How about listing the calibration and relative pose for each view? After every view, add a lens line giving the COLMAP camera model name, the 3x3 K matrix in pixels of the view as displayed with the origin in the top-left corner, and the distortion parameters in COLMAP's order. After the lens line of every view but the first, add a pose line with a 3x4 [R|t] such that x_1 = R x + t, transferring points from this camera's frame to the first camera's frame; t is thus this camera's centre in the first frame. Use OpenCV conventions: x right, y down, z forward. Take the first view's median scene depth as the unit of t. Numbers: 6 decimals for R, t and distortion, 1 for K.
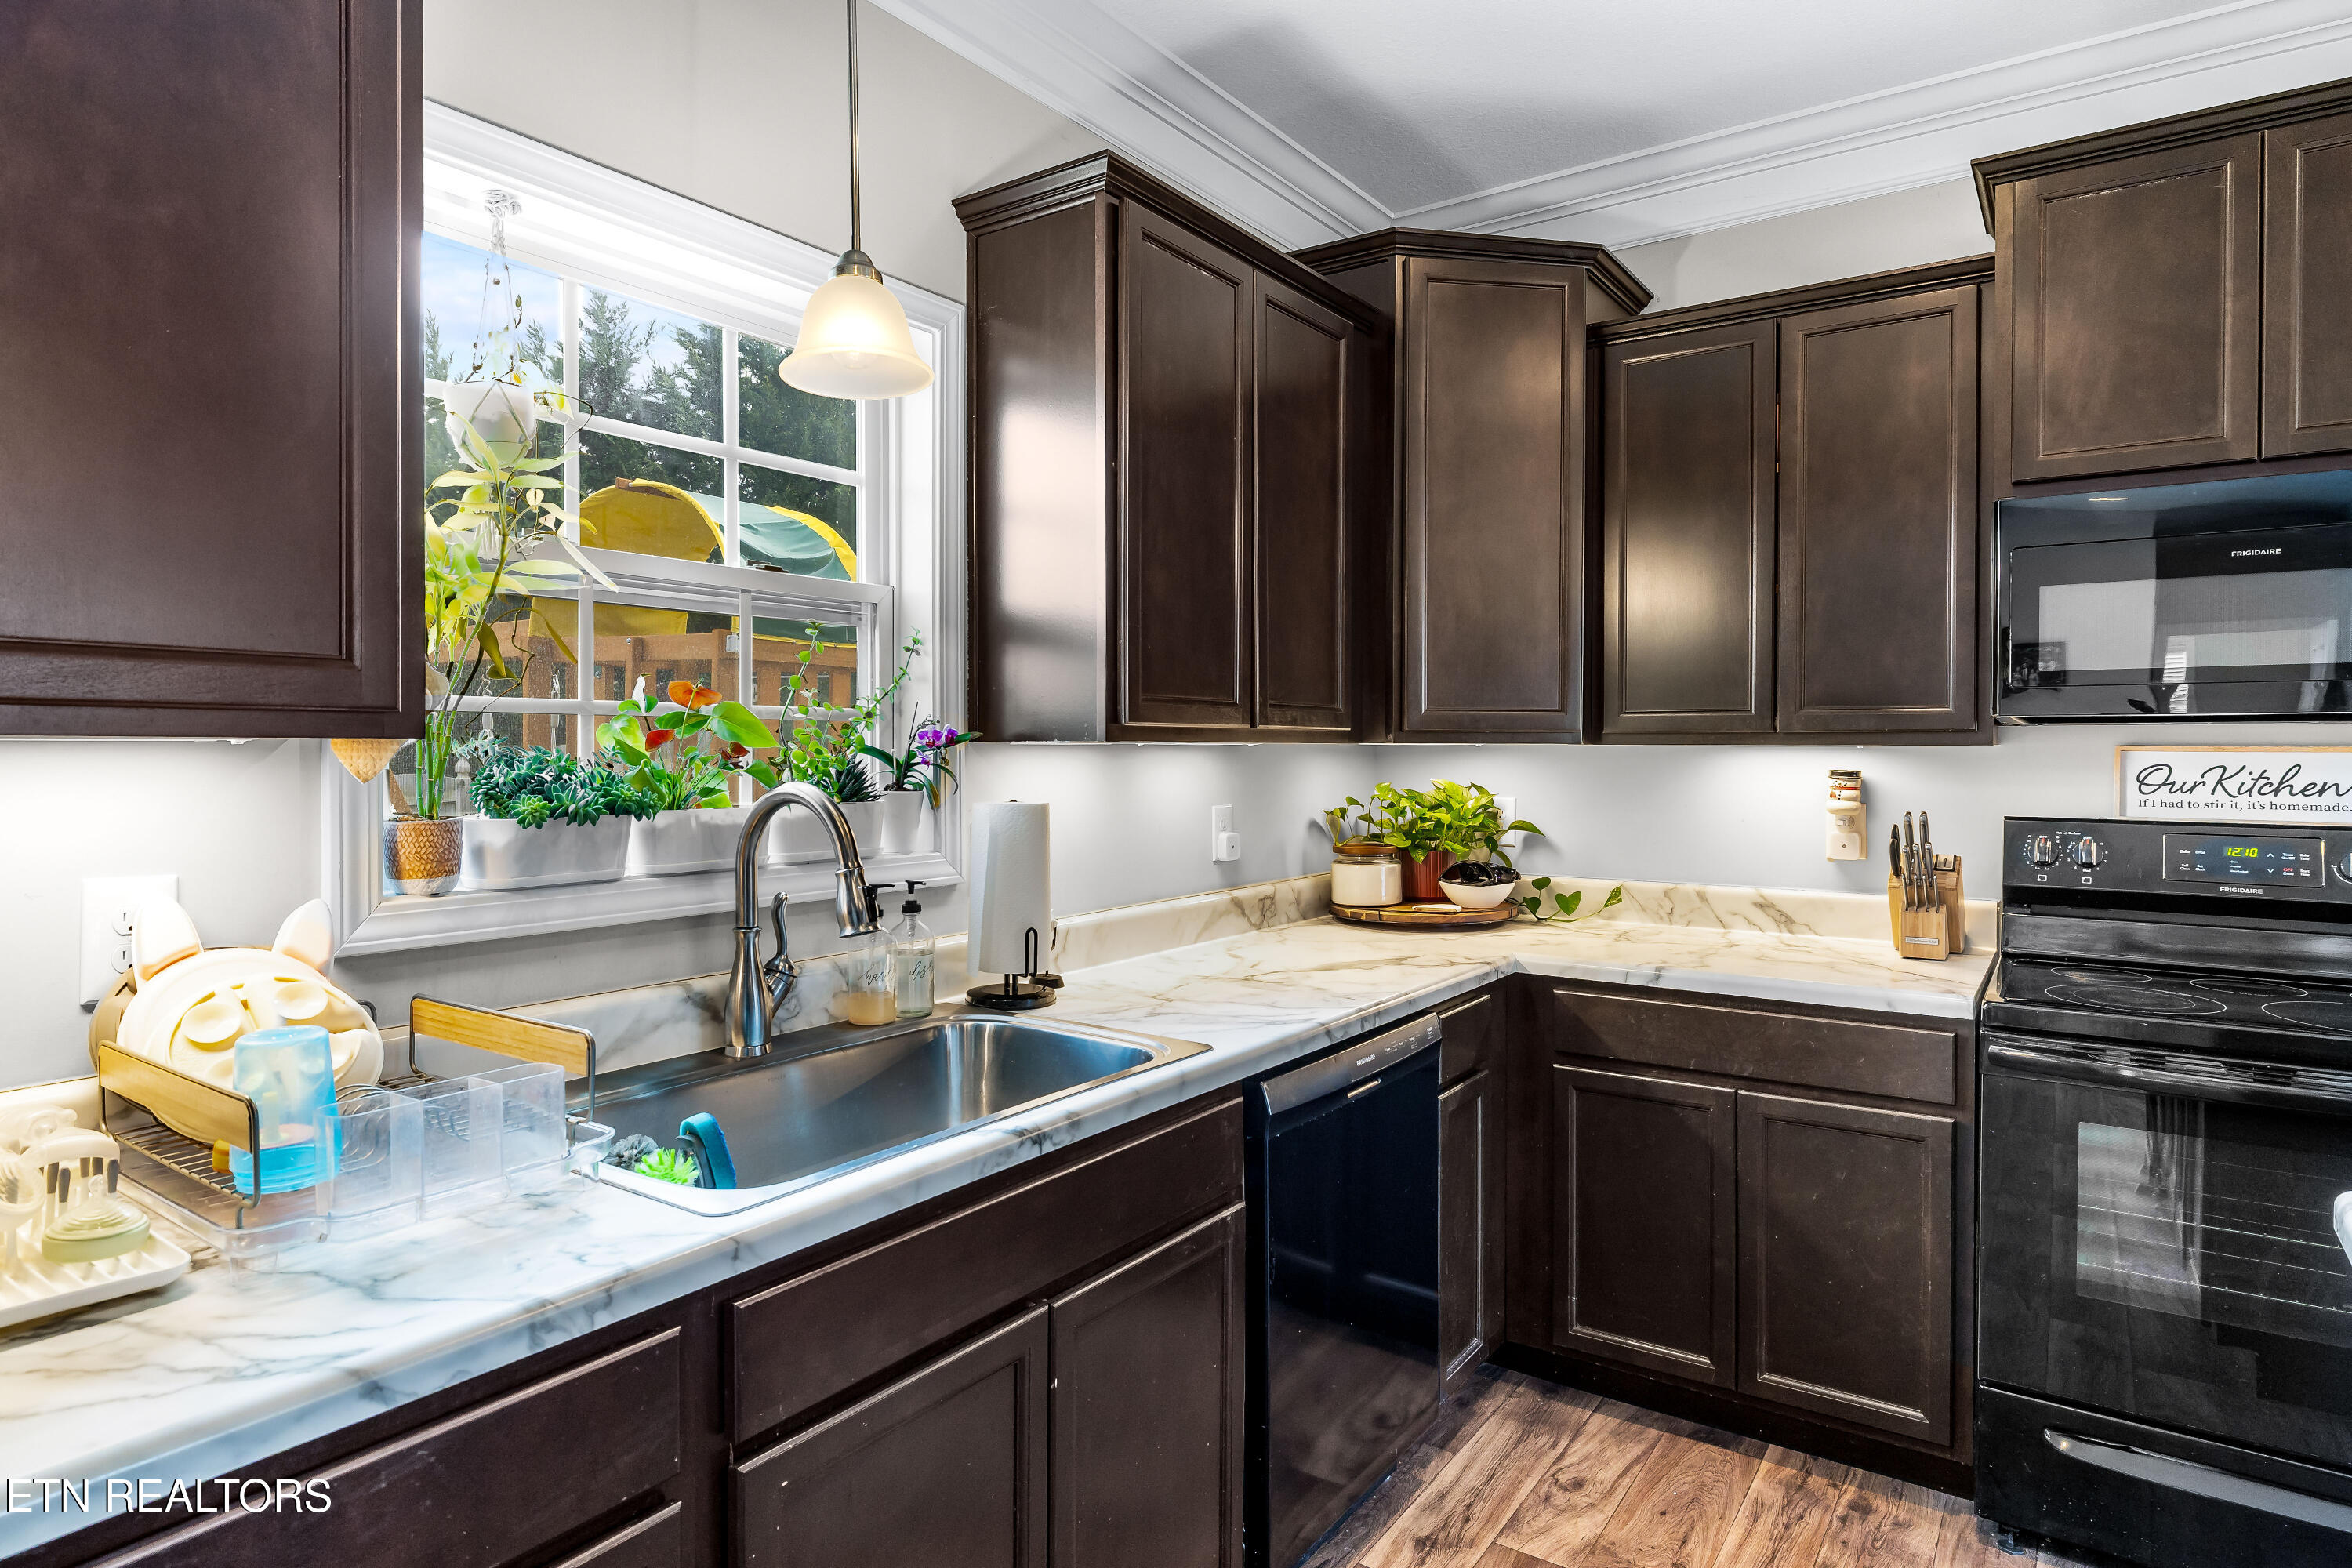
lens RADIAL K [[1308.3, 0, 1188.1], [0, 1308.3, 764.6], [0, 0, 1]] dist [-0.002877, -0.000183]
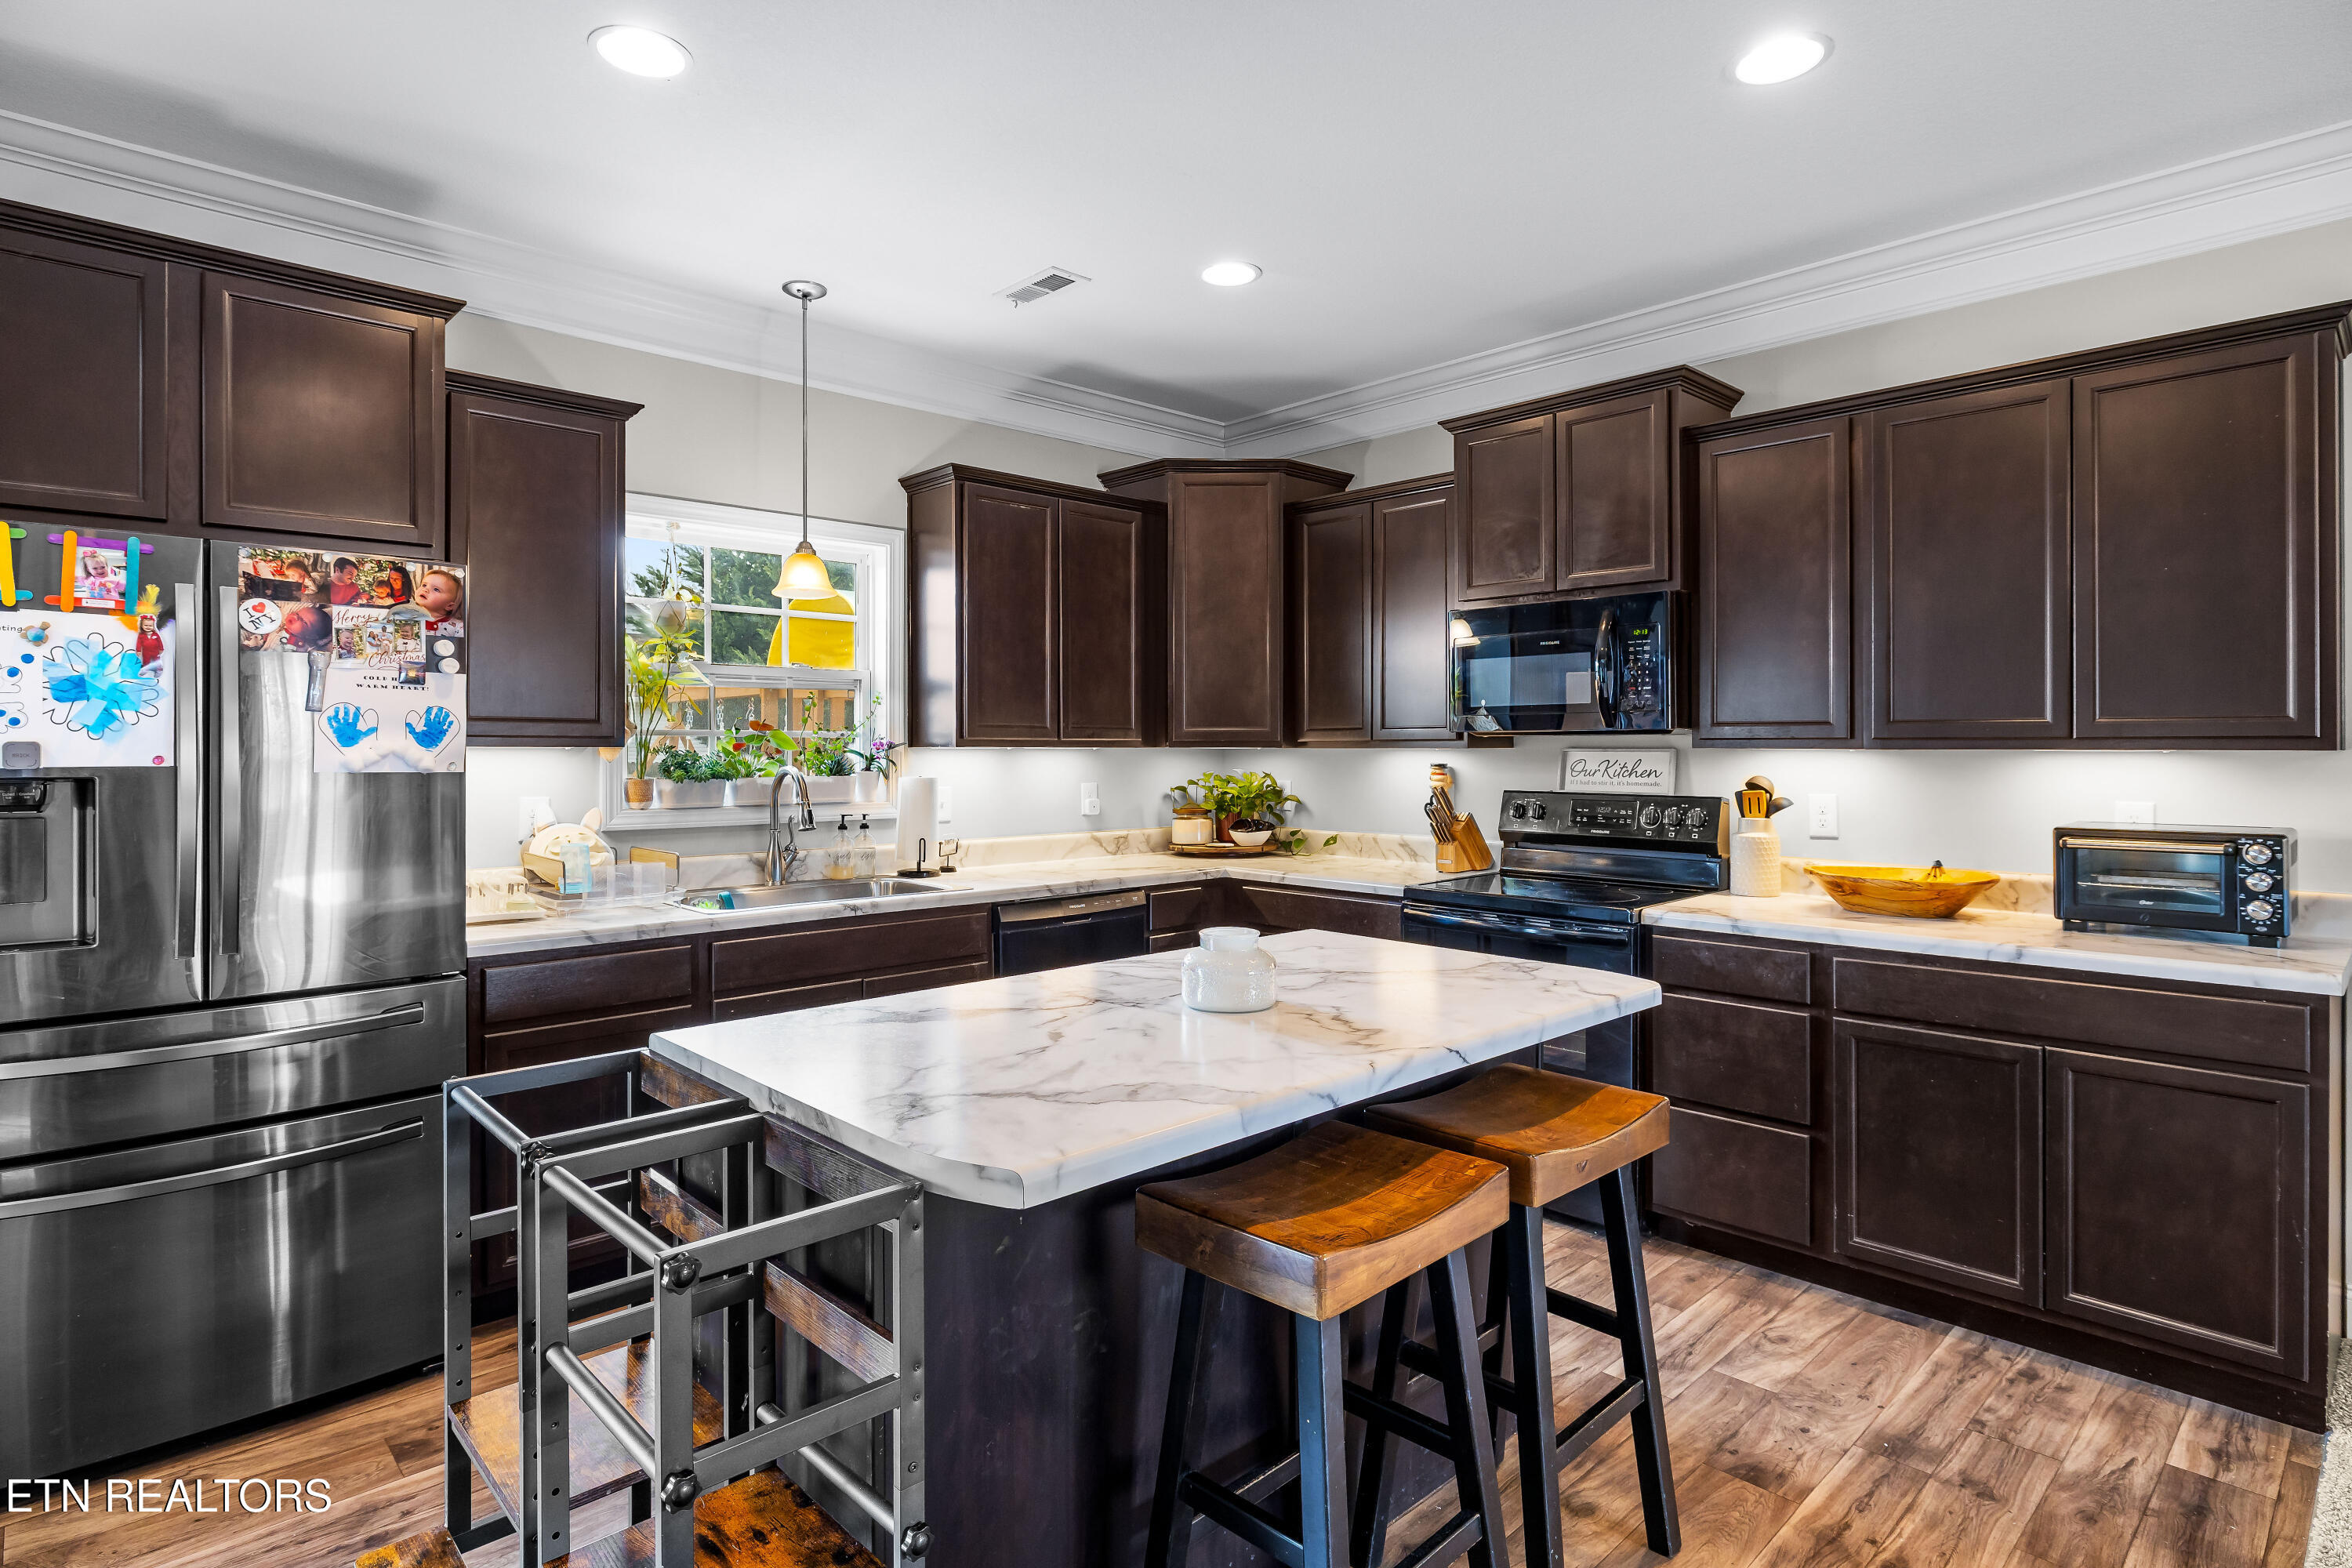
lens RADIAL K [[1198.4, 0, 1185.2], [0, 1198.4, 747.3], [0, 0, 1]] dist [-0.009079, 0.002523]
pose [[0.979729, -0.001744, -0.200321, 0.605107], [-0.001444, 0.999875, -0.015770, 0.010689], [0.200323, 0.015739, 0.979603, -0.696558]]
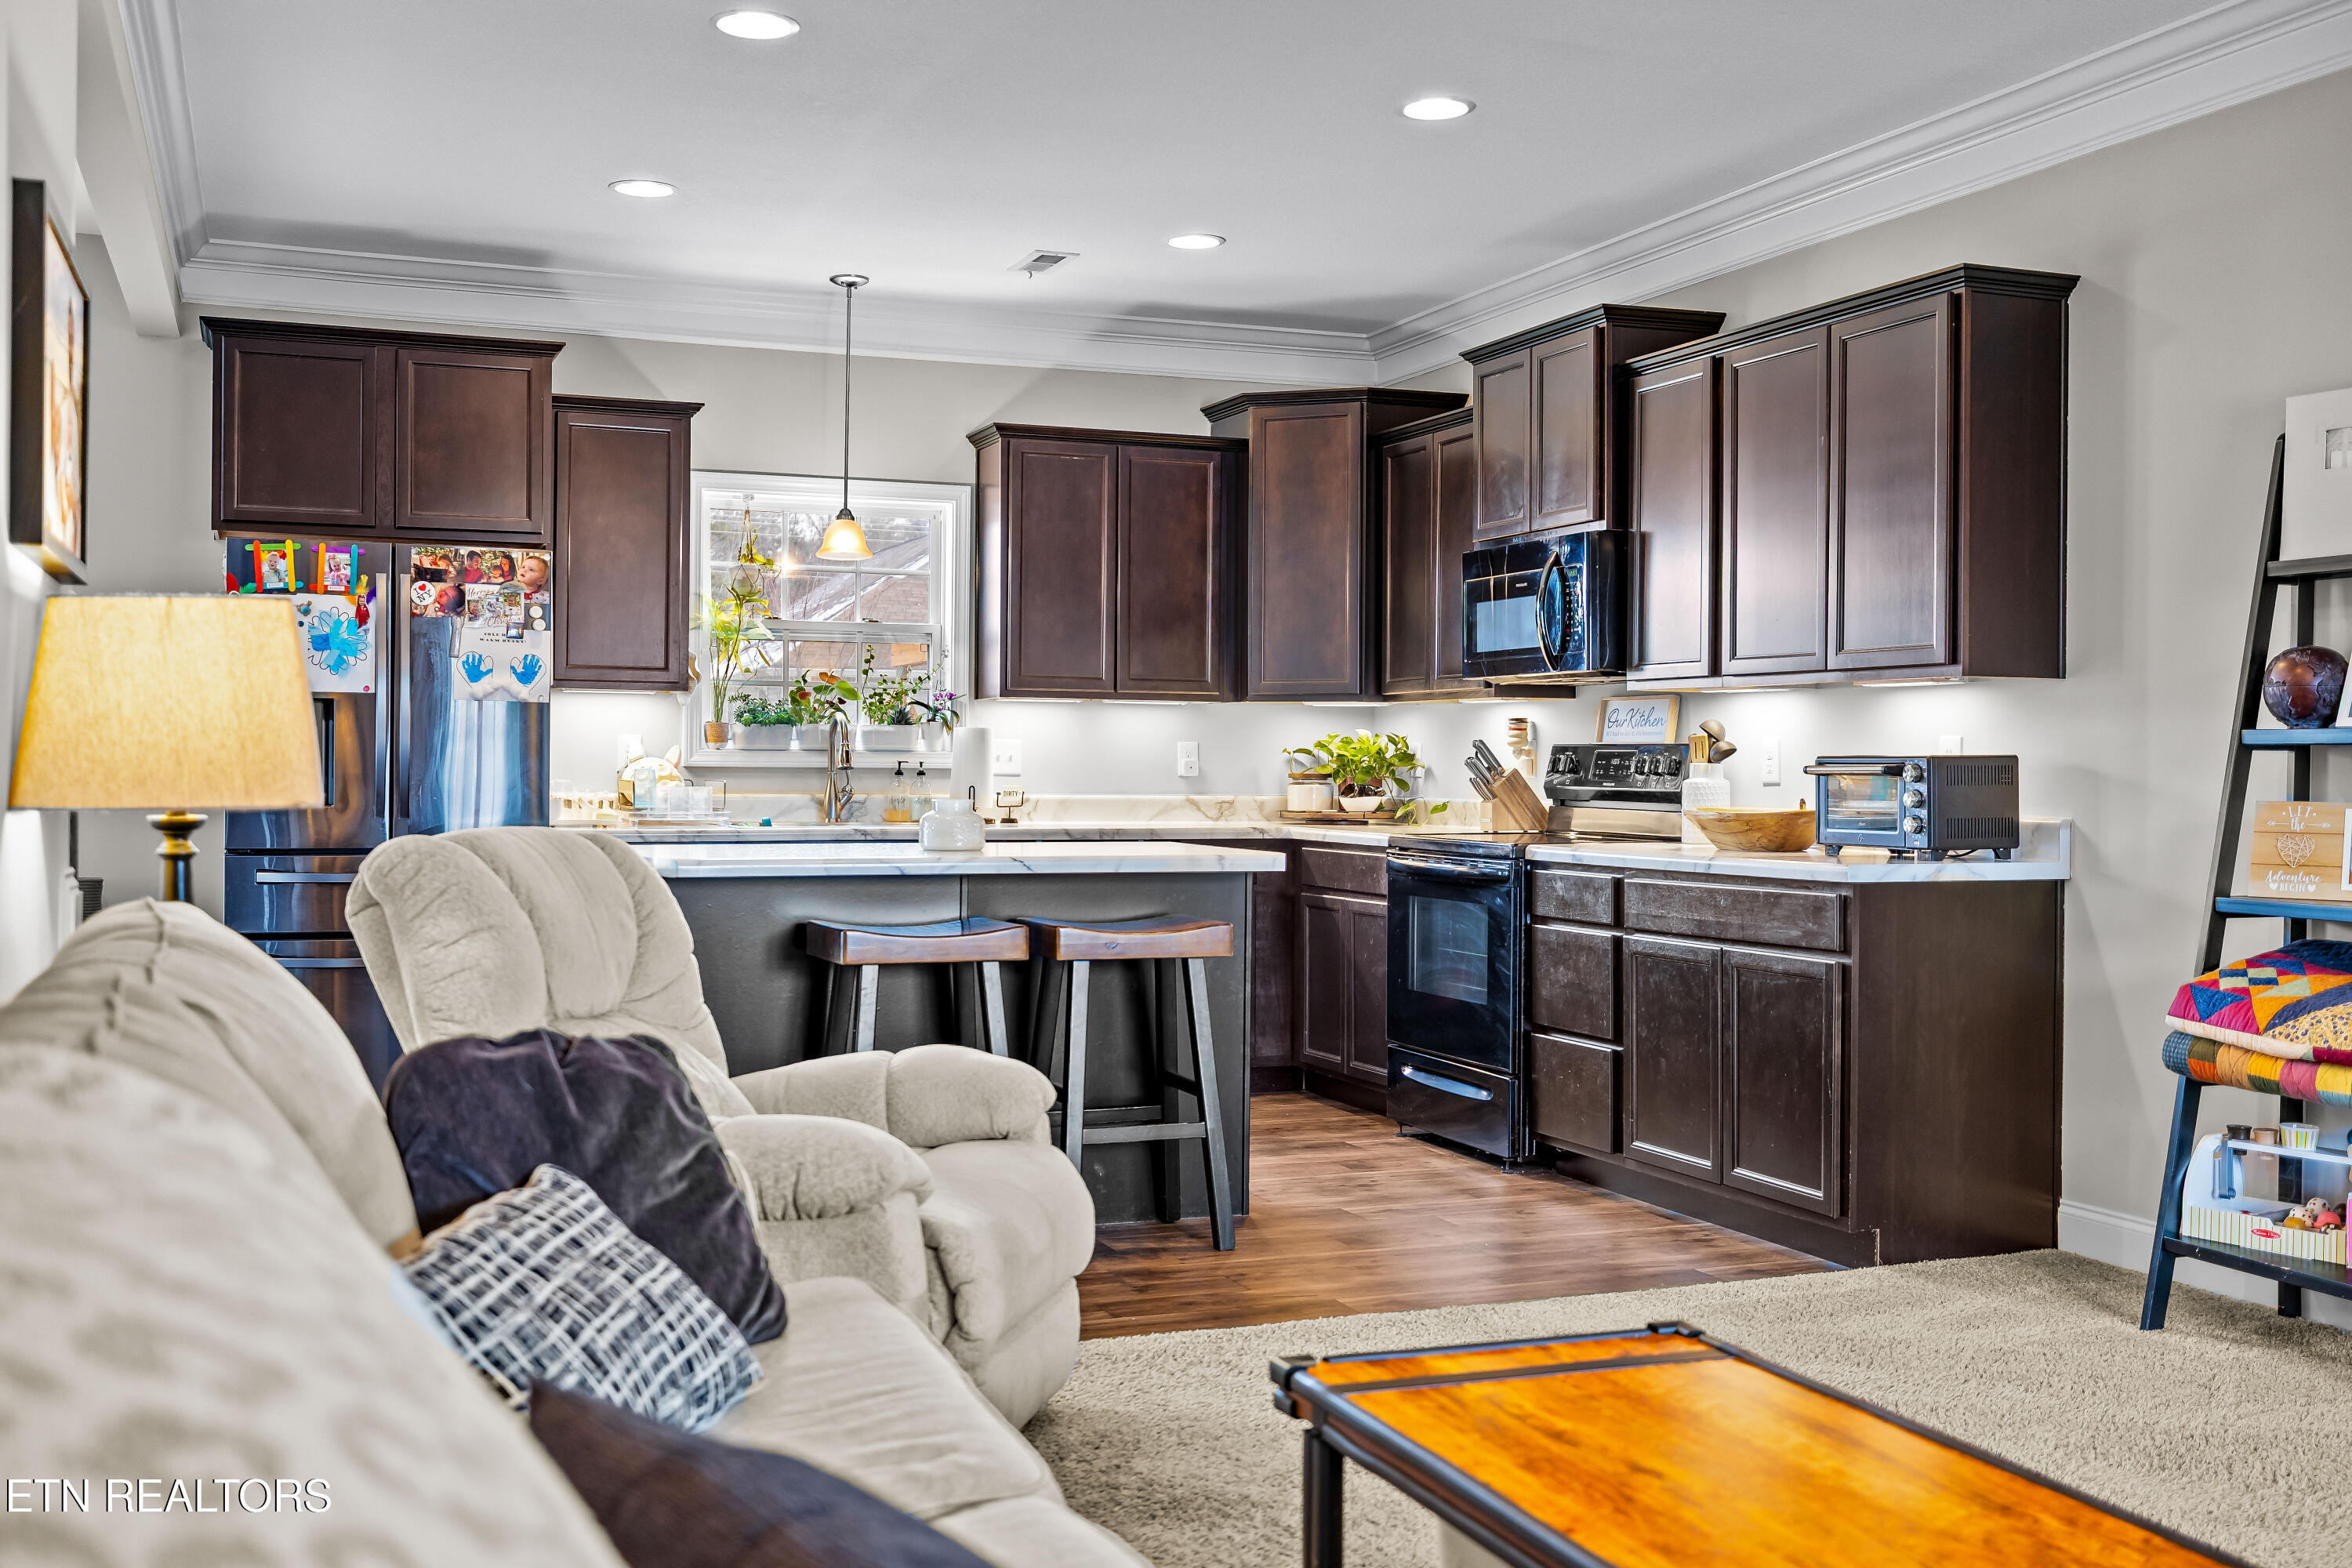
lens RADIAL K [[2270.6, 0, 1204.9], [0, 2270.6, 758.2], [0, 0, 1]] dist [0.010374, 0.000000]
pose [[0.838841, 0.004046, -0.544362, 2.013640], [-0.015235, 0.999755, -0.016046, 0.122789], [0.544163, 0.021753, 0.838697, -1.721681]]
